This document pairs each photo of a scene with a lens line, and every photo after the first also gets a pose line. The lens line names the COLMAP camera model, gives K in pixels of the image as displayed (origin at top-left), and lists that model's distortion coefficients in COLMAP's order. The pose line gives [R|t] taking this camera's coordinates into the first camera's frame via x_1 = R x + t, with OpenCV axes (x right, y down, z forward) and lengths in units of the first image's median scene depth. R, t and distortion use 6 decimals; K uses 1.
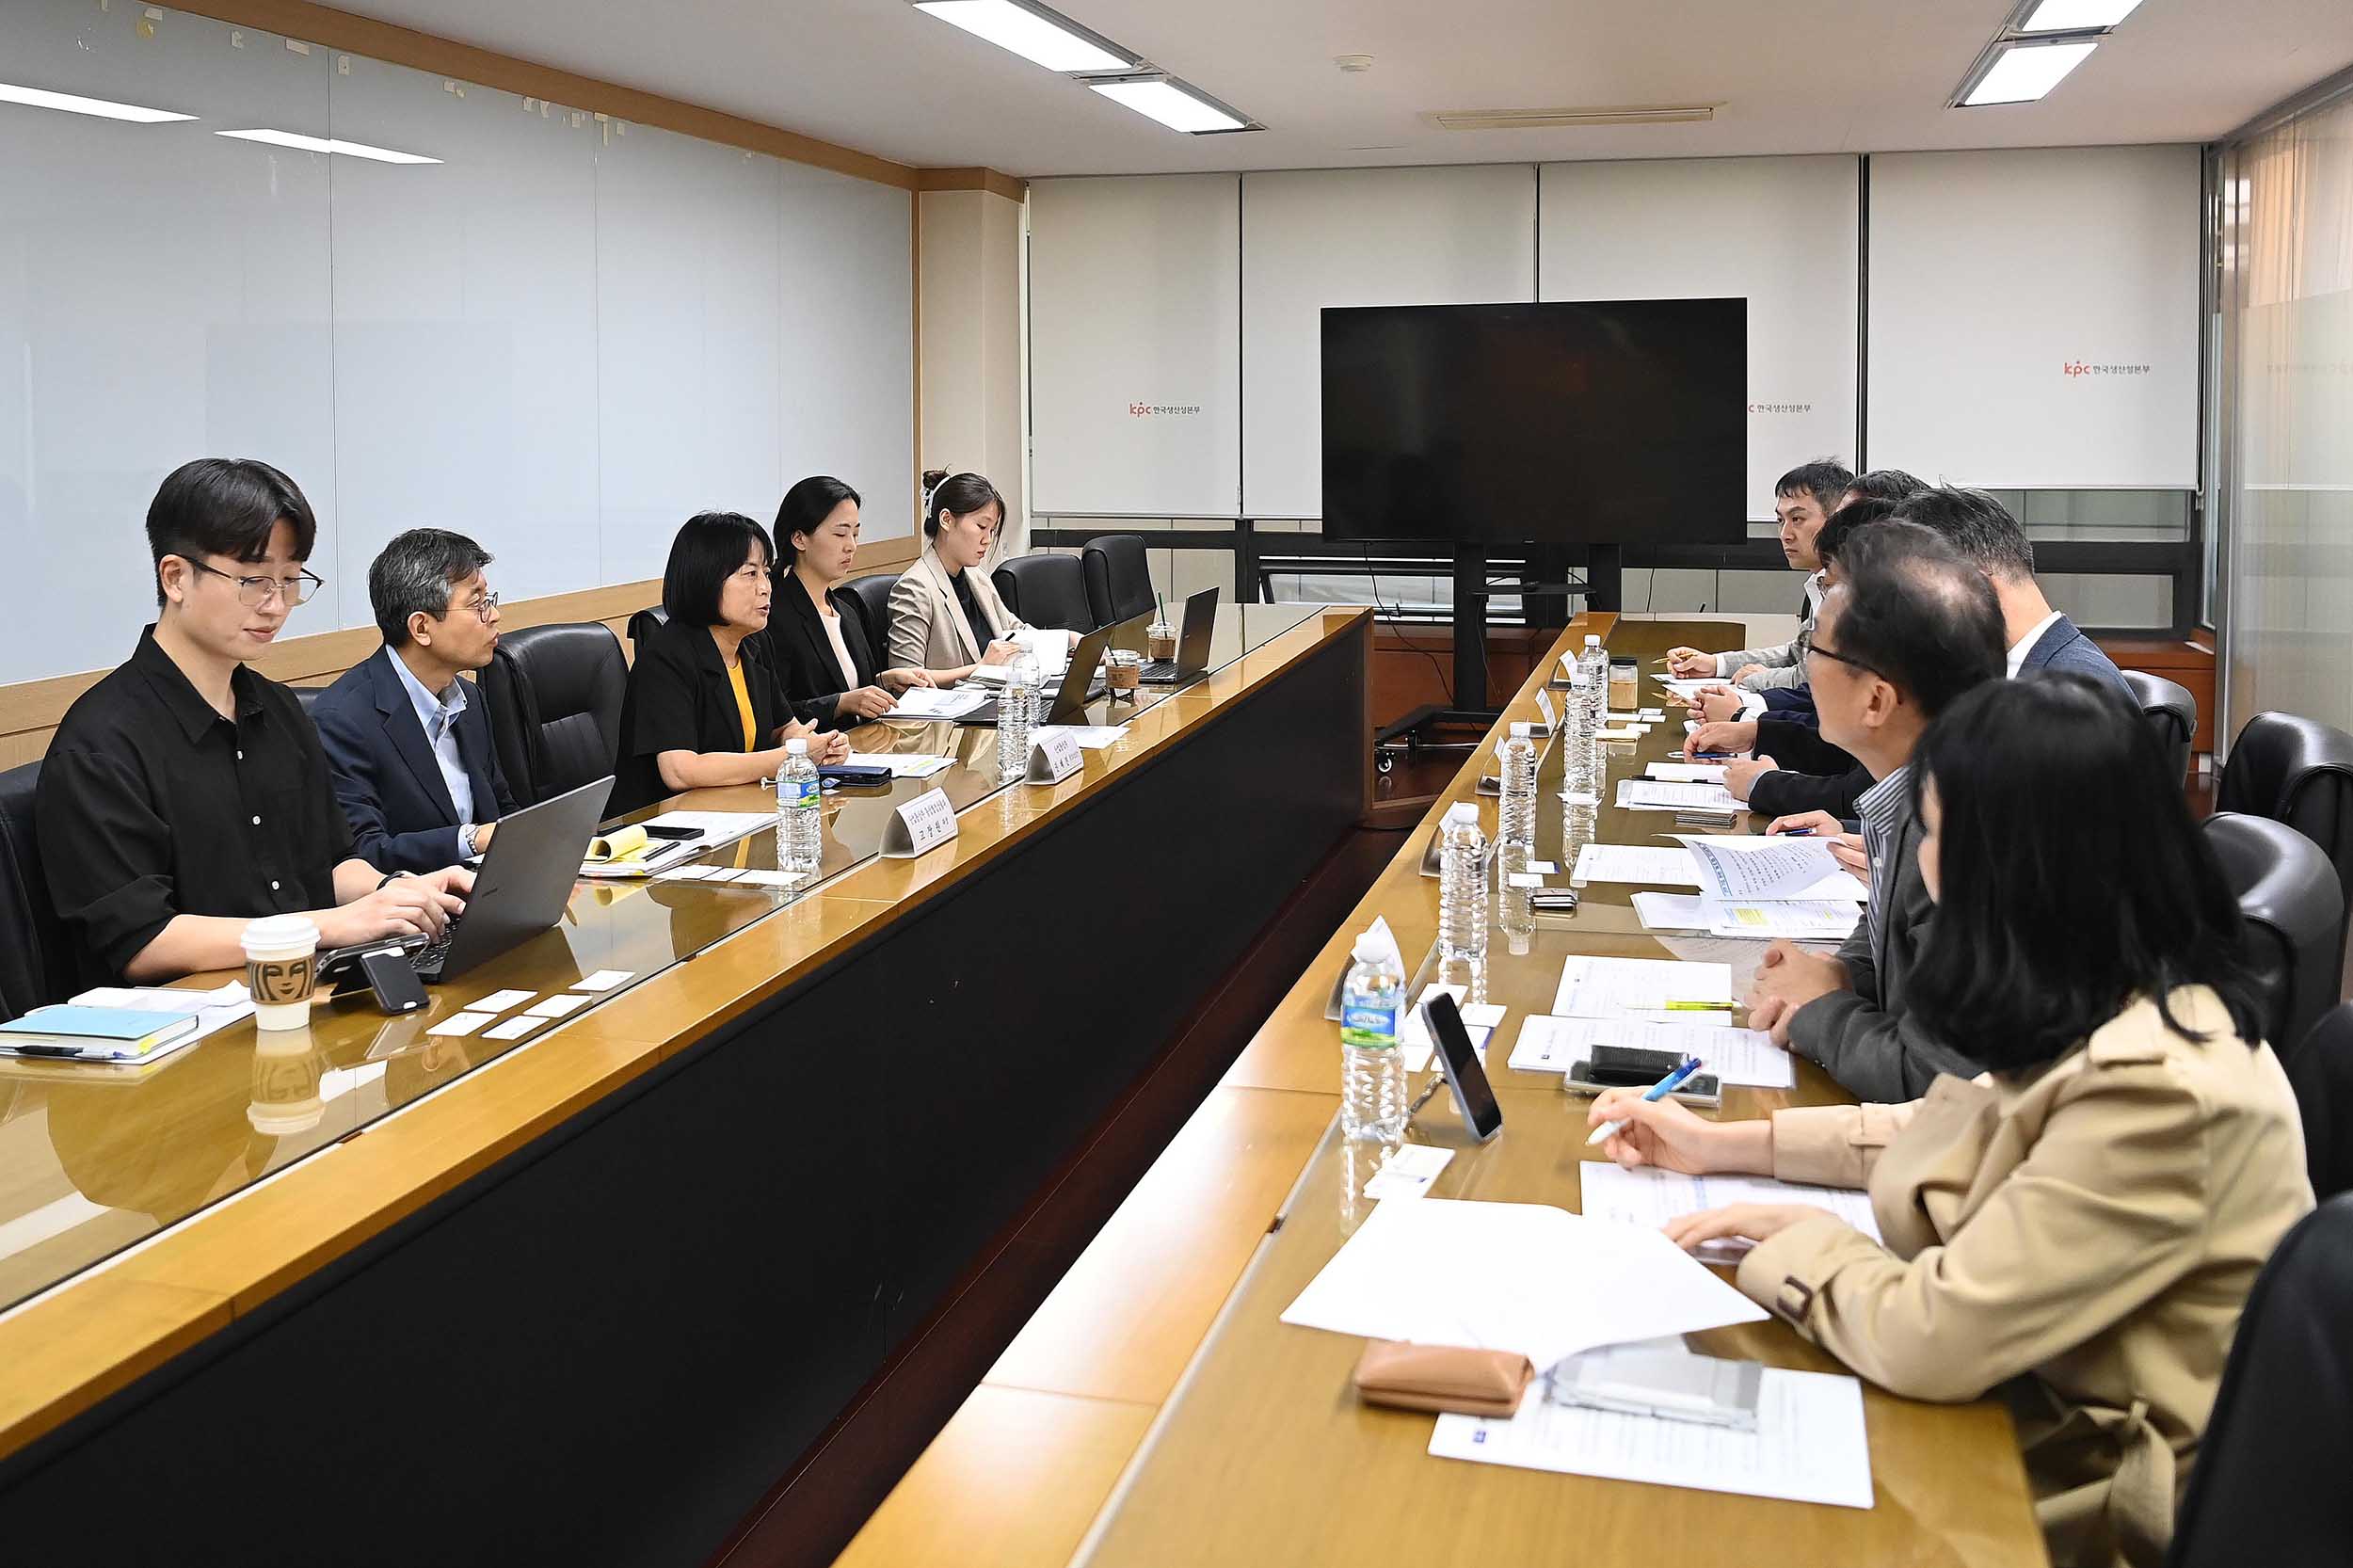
lens RADIAL K [[4283.2, 0, 1176.5], [0, 4283.2, 784.0], [0, 0, 1]] dist [-0.185275, 0.305828]
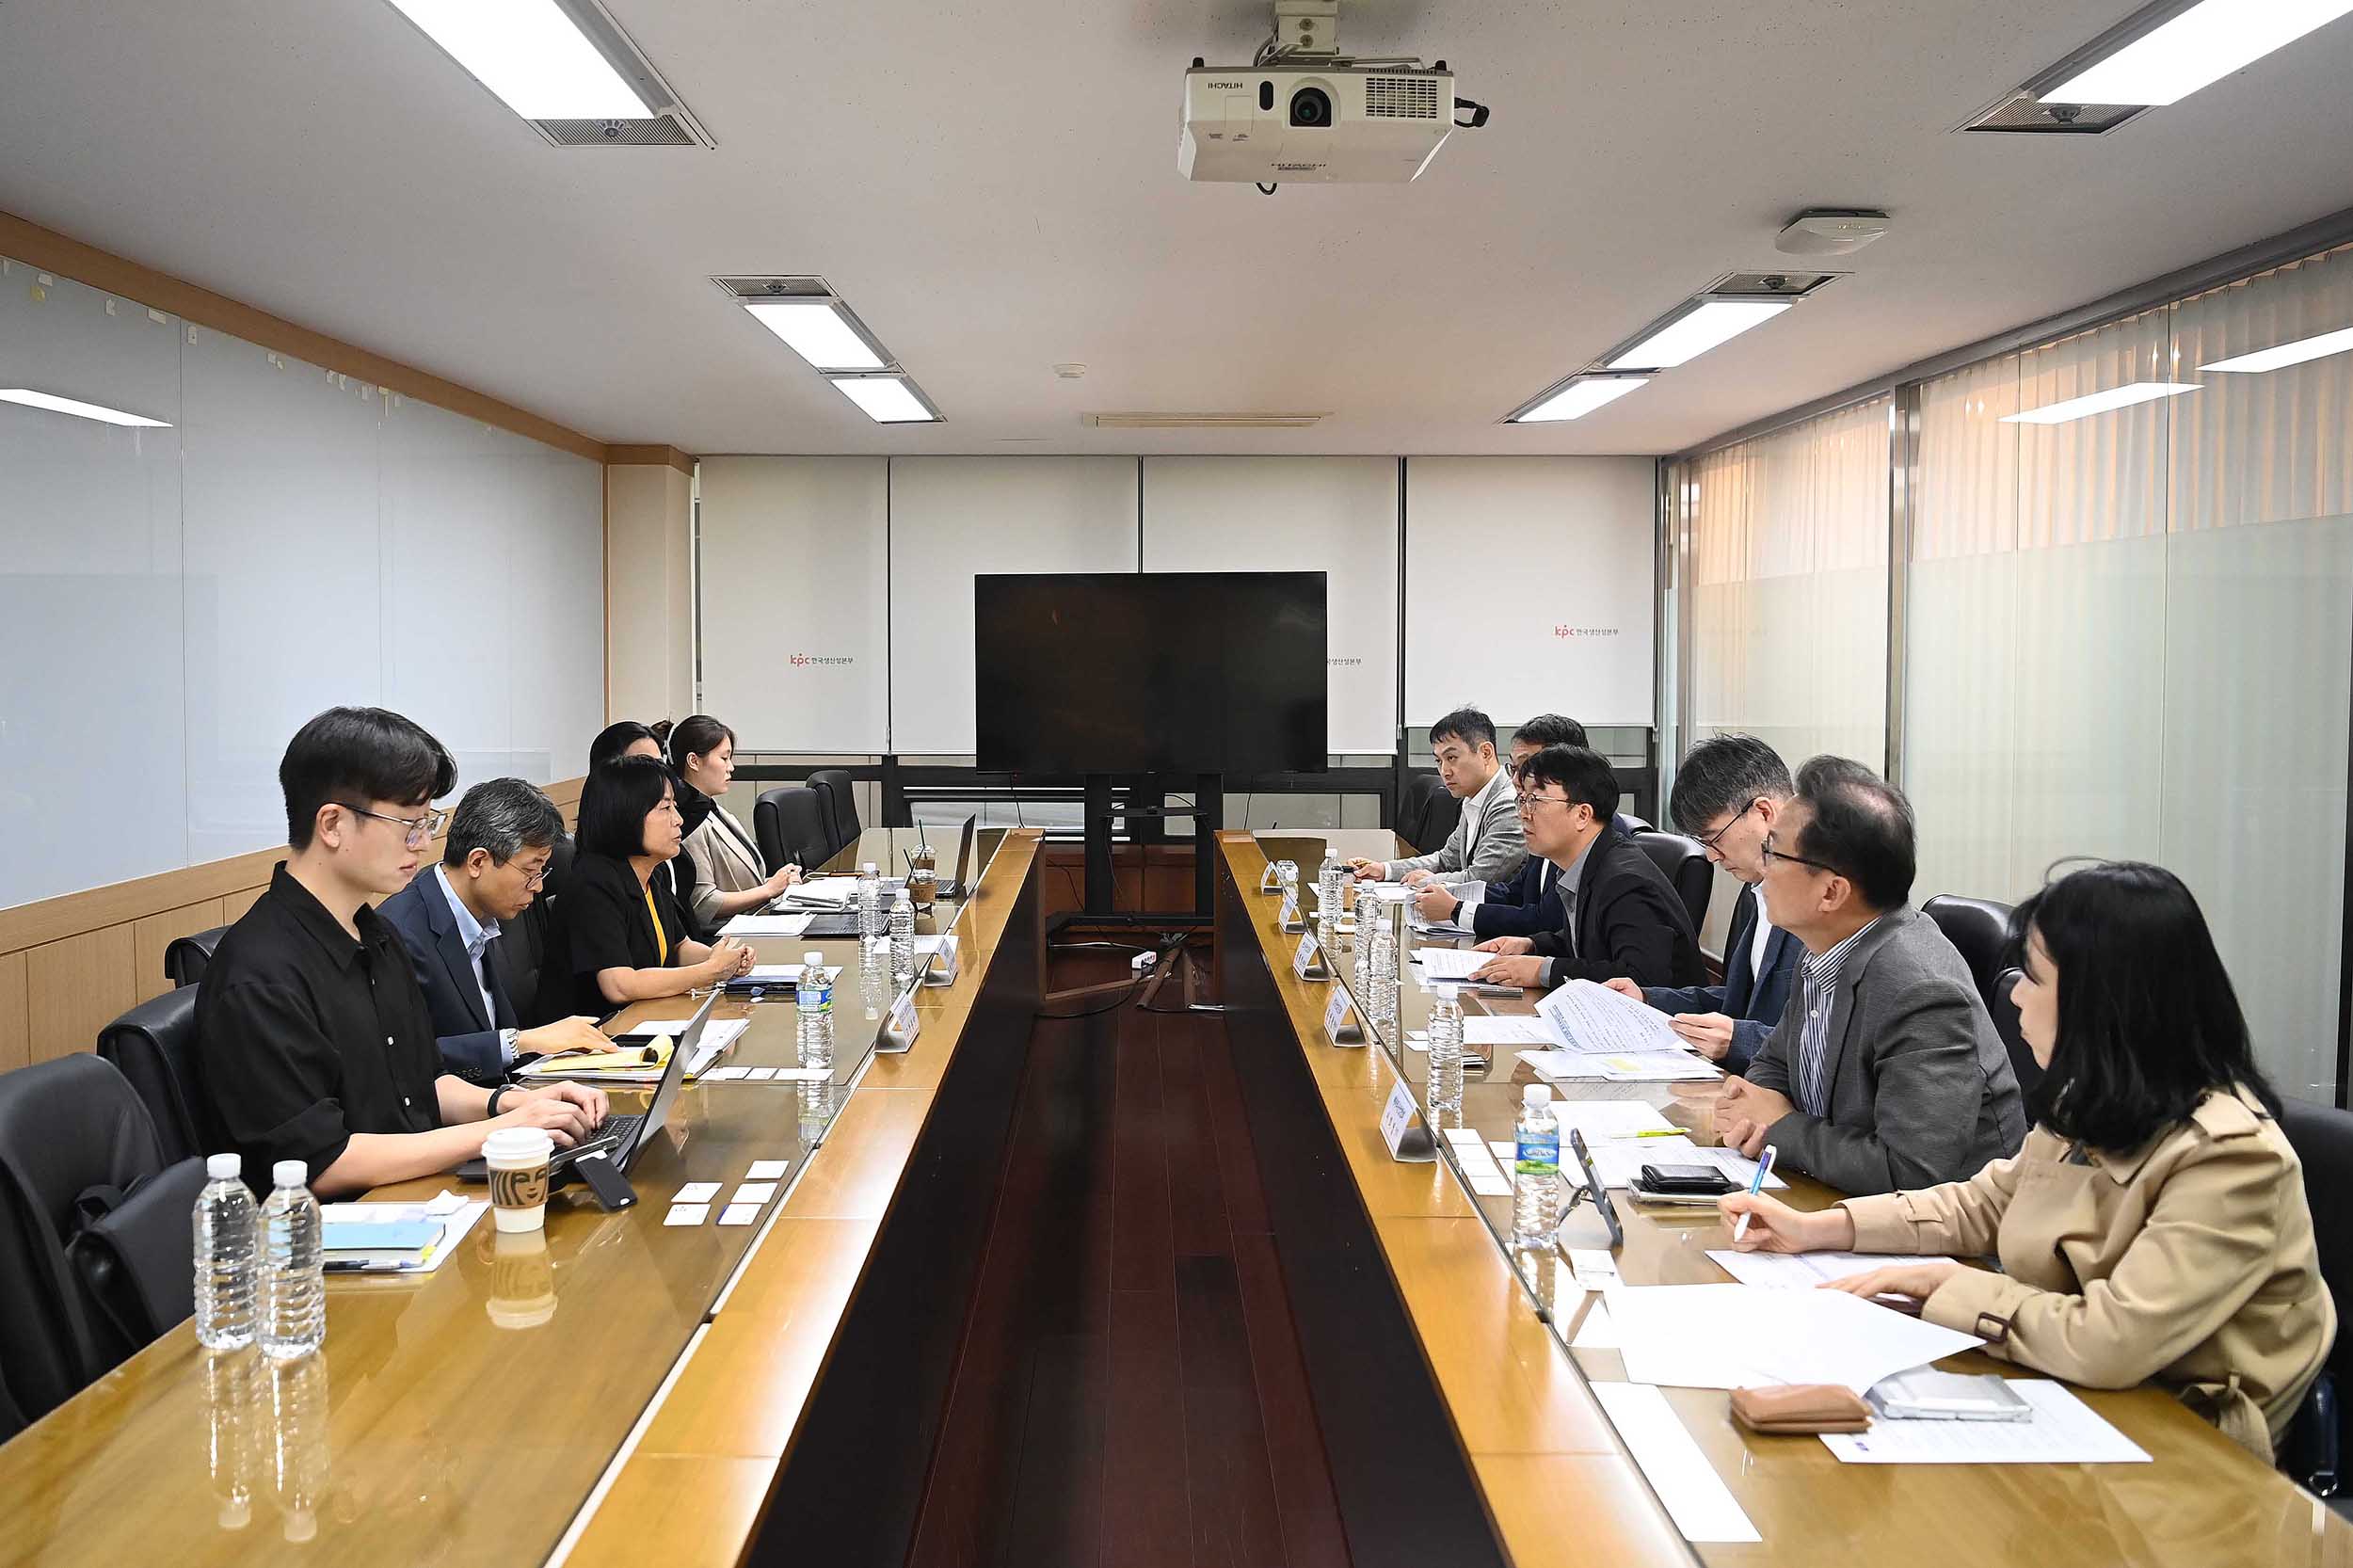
lens RADIAL K [[4283.2, 0, 1176.5], [0, 4283.2, 784.0], [0, 0, 1]] dist [-0.185275, 0.305828]
pose [[0.844847, -0.010799, 0.534899, -0.706221], [0.036679, 0.998613, -0.037772, -0.010033], [-0.533749, 0.051531, 0.844071, -0.015403]]
